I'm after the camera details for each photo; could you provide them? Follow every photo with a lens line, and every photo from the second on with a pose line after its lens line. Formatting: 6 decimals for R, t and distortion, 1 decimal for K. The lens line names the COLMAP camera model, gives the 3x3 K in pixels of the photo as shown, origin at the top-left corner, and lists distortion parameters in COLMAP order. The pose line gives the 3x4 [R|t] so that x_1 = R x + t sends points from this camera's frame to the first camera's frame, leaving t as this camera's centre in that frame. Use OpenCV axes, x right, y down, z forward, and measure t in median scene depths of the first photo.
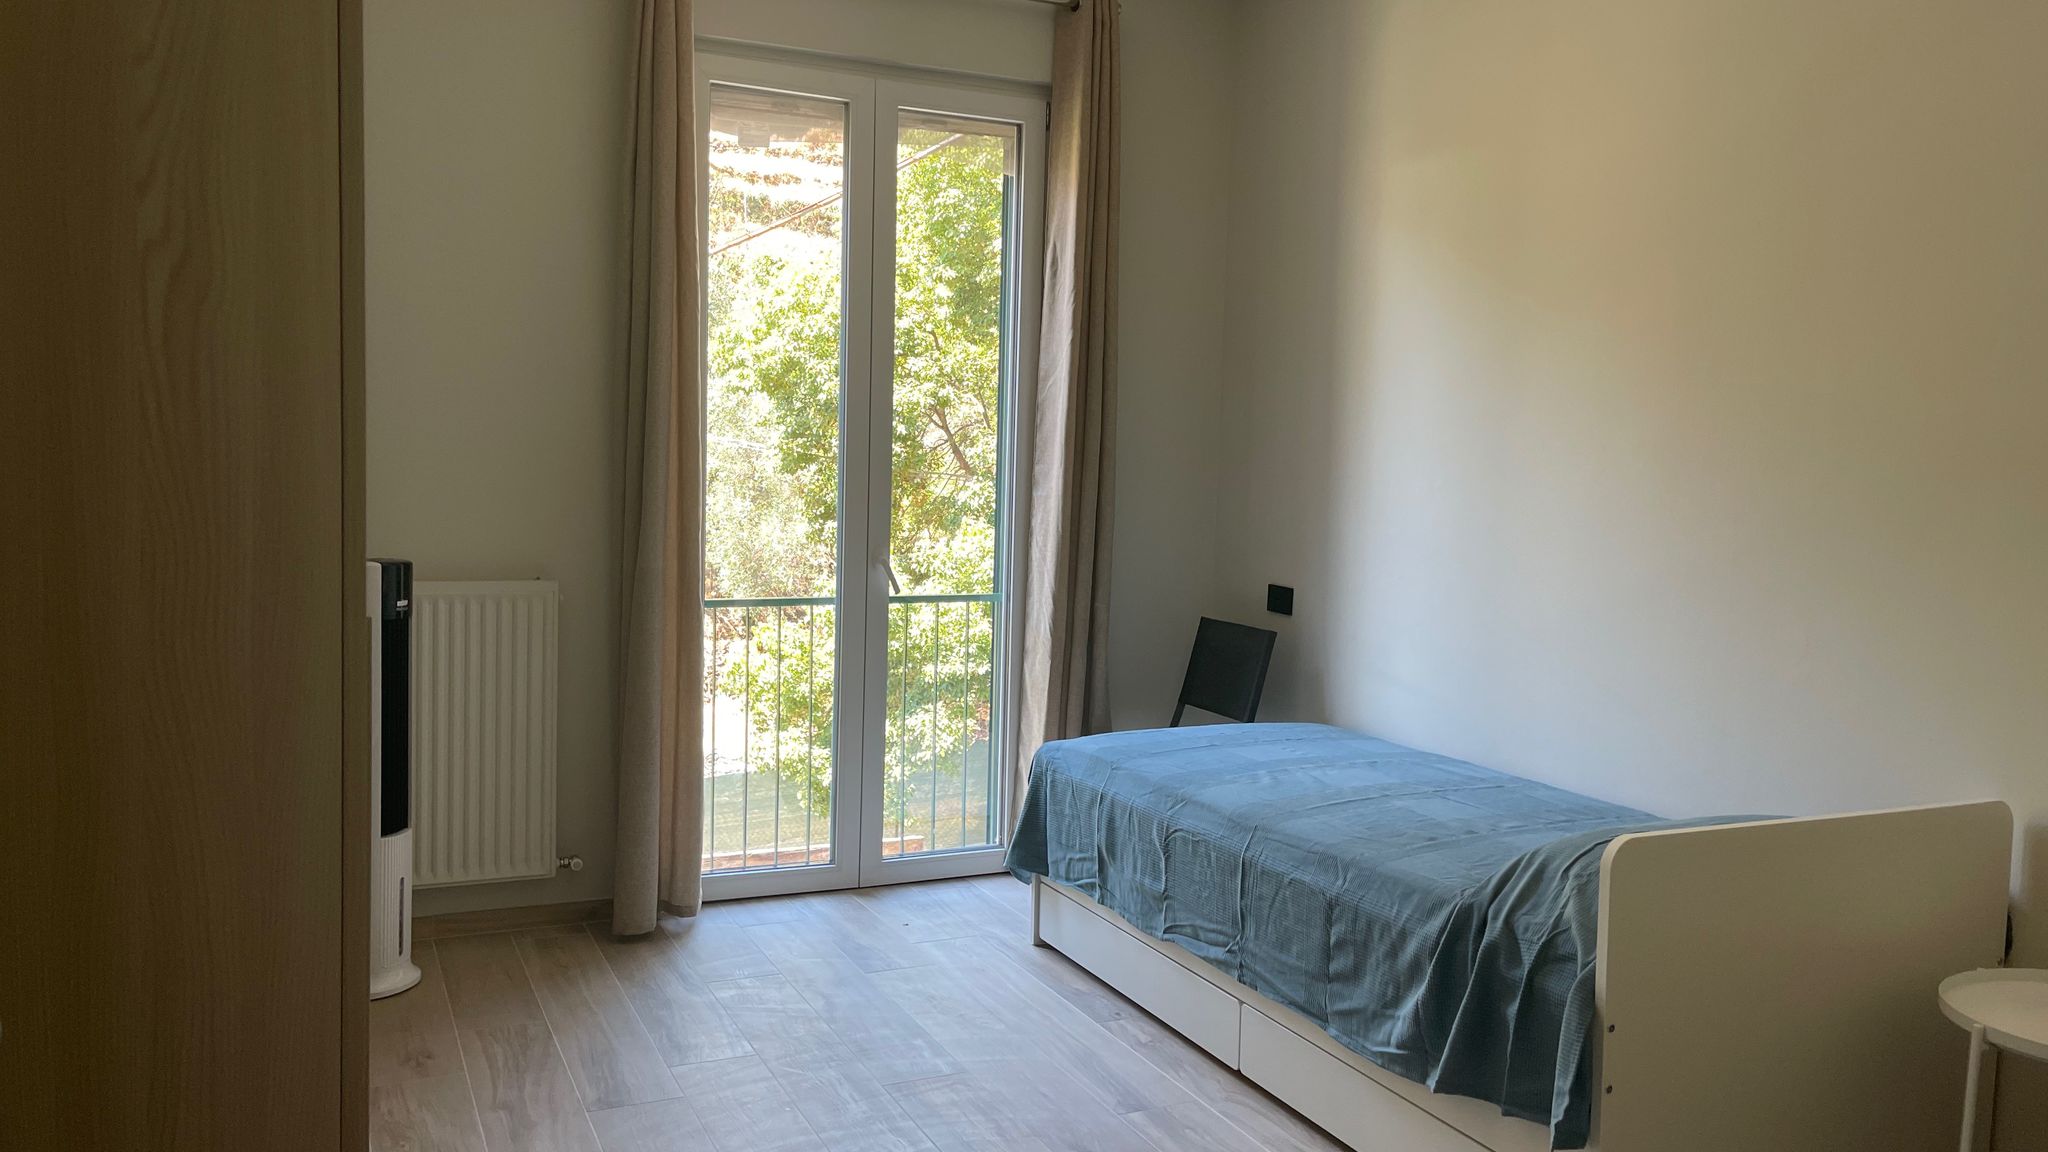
lens RADIAL K [[1535.3, 0, 1024.7], [0, 1535.3, 583.8], [0, 0, 1]] dist [0.087563, -0.093990]
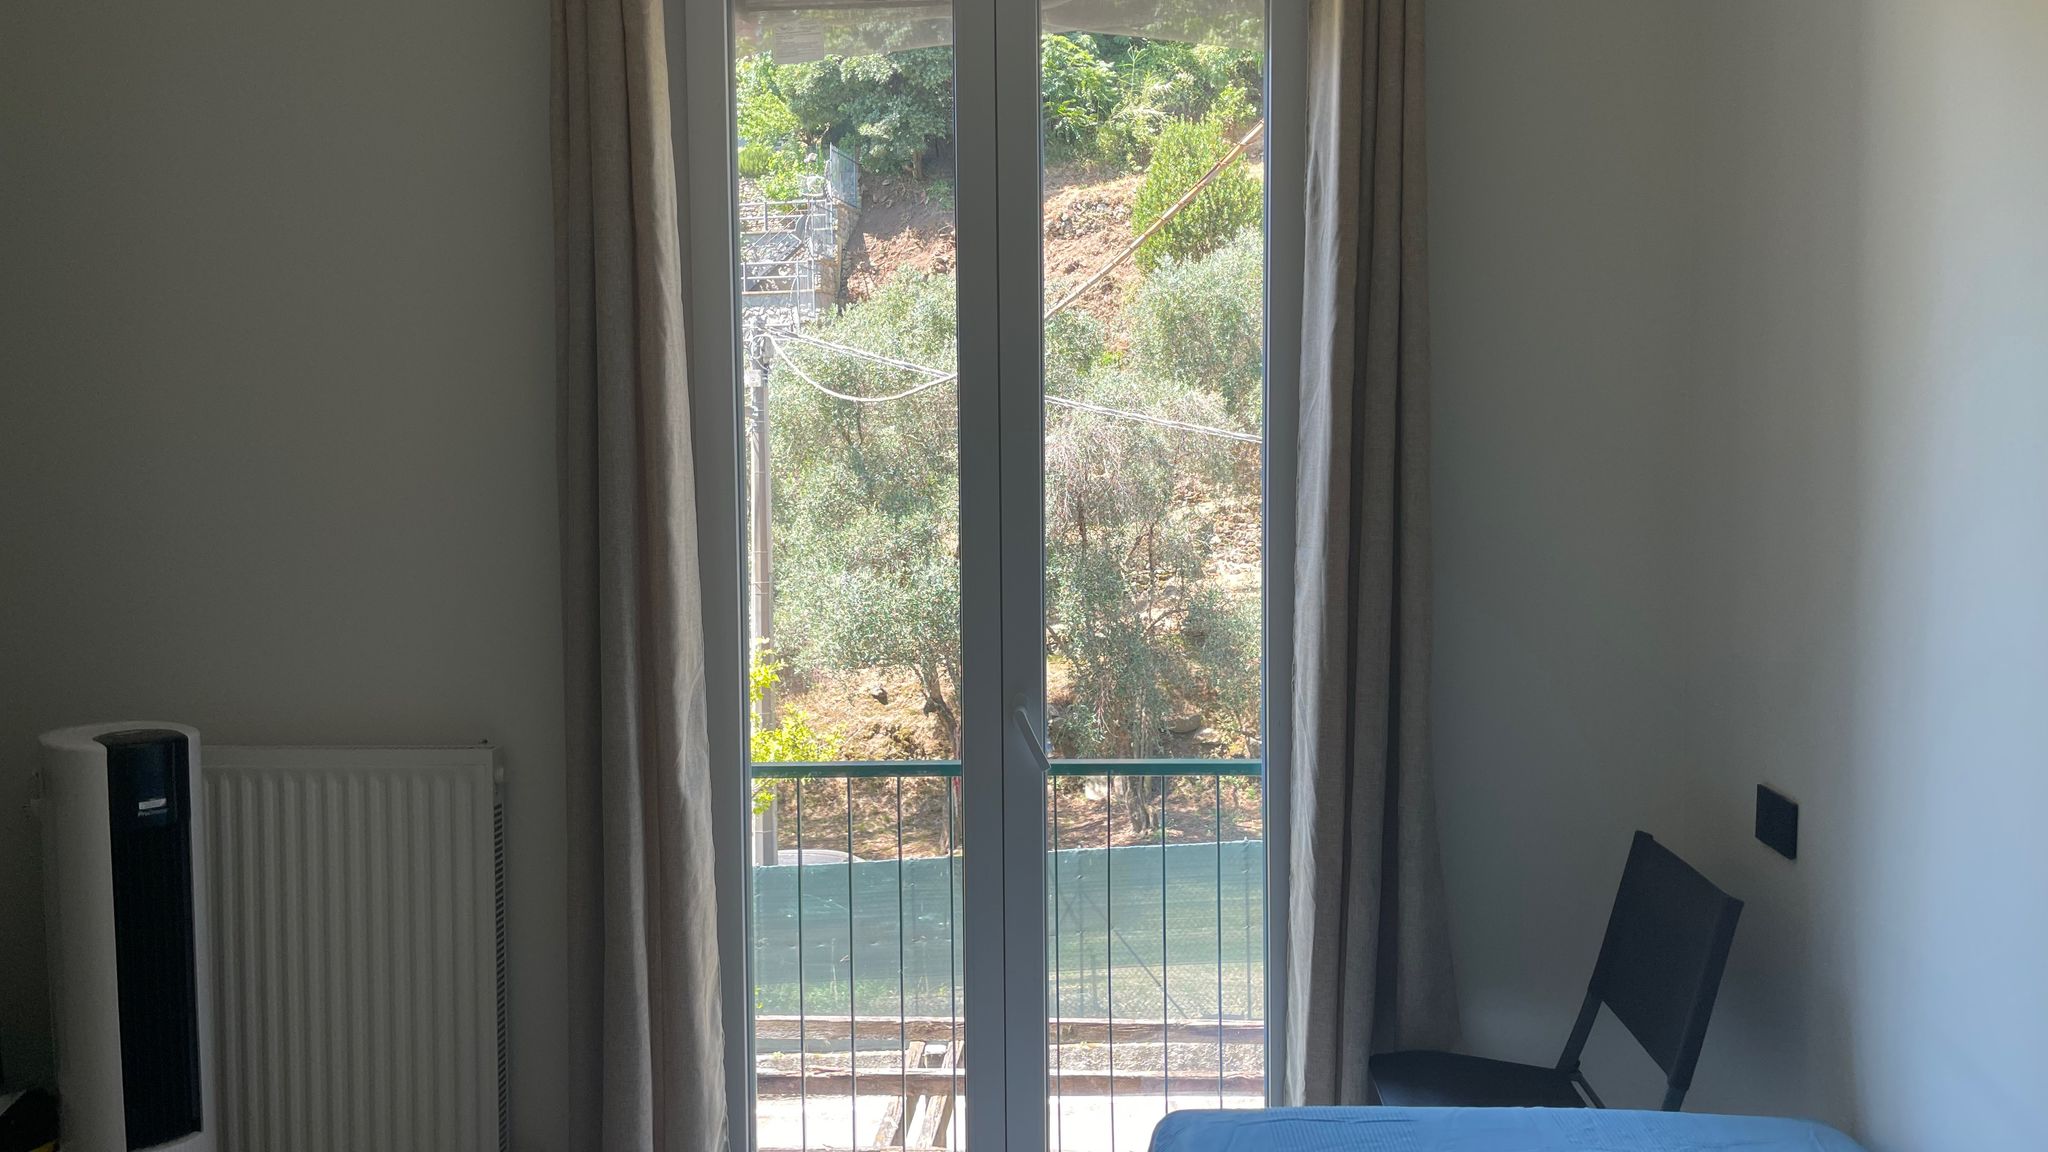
lens RADIAL K [[1528.6, 0, 1024.0], [0, 1528.6, 576.0], [0, 0, 1]] dist [0.094881, -0.108422]
pose [[0.886990, -0.006955, -0.461737, 0.213317], [-0.001785, 0.999827, -0.018489, -0.066930], [0.461786, 0.017224, 0.886824, 0.533008]]
